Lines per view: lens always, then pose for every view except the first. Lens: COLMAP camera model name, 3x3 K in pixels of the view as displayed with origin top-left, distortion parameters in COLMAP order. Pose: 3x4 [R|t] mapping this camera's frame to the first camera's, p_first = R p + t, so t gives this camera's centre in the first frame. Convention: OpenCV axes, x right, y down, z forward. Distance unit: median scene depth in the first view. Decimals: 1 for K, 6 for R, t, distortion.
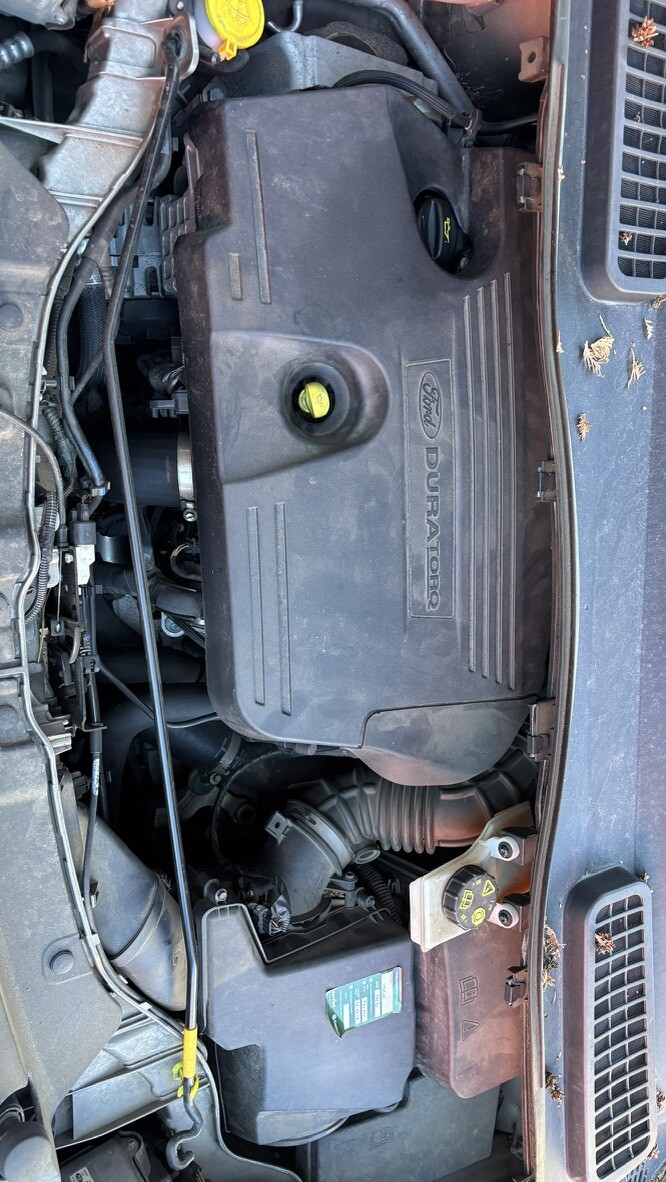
lens RADIAL K [[887.6, 0, 333.0], [0, 887.6, 591.0], [0, 0, 1]] dist [0.083155, -0.106629]
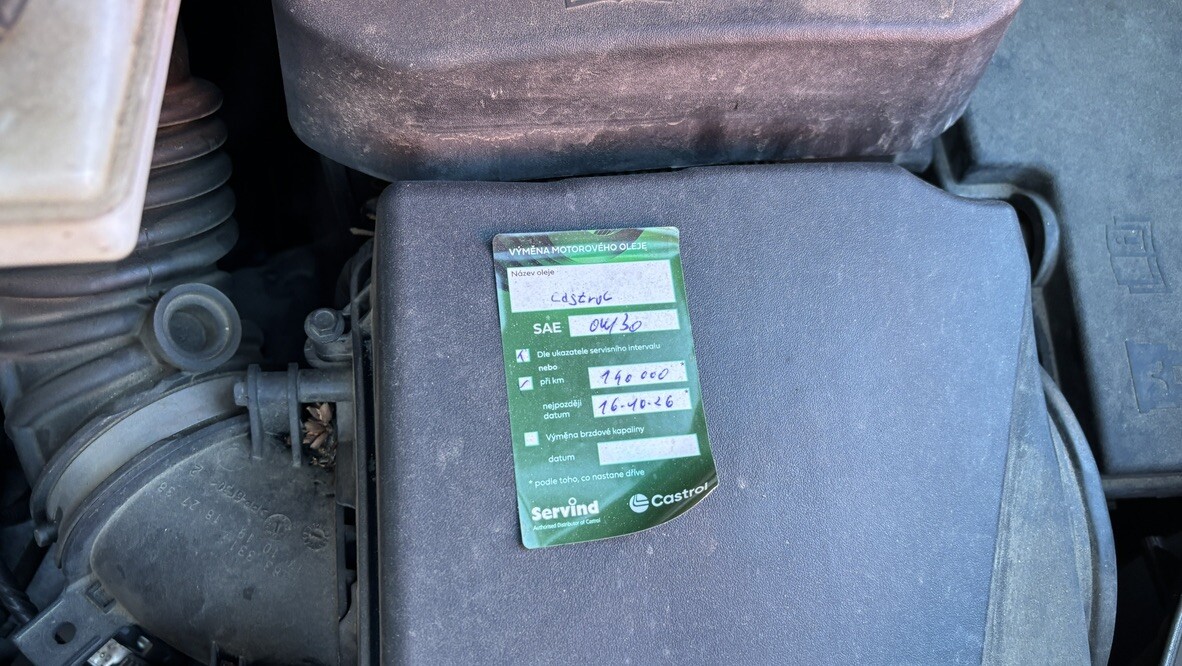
lens RADIAL K [[887.6, 0, 591.0], [0, 887.6, 333.0], [0, 0, 1]] dist [0.083155, -0.106629]
pose [[-0.000556, -0.981783, -0.190003, 0.096025], [1.000000, -0.000622, 0.000290, 0.443051], [-0.000403, -0.190002, 0.981784, 0.727991]]
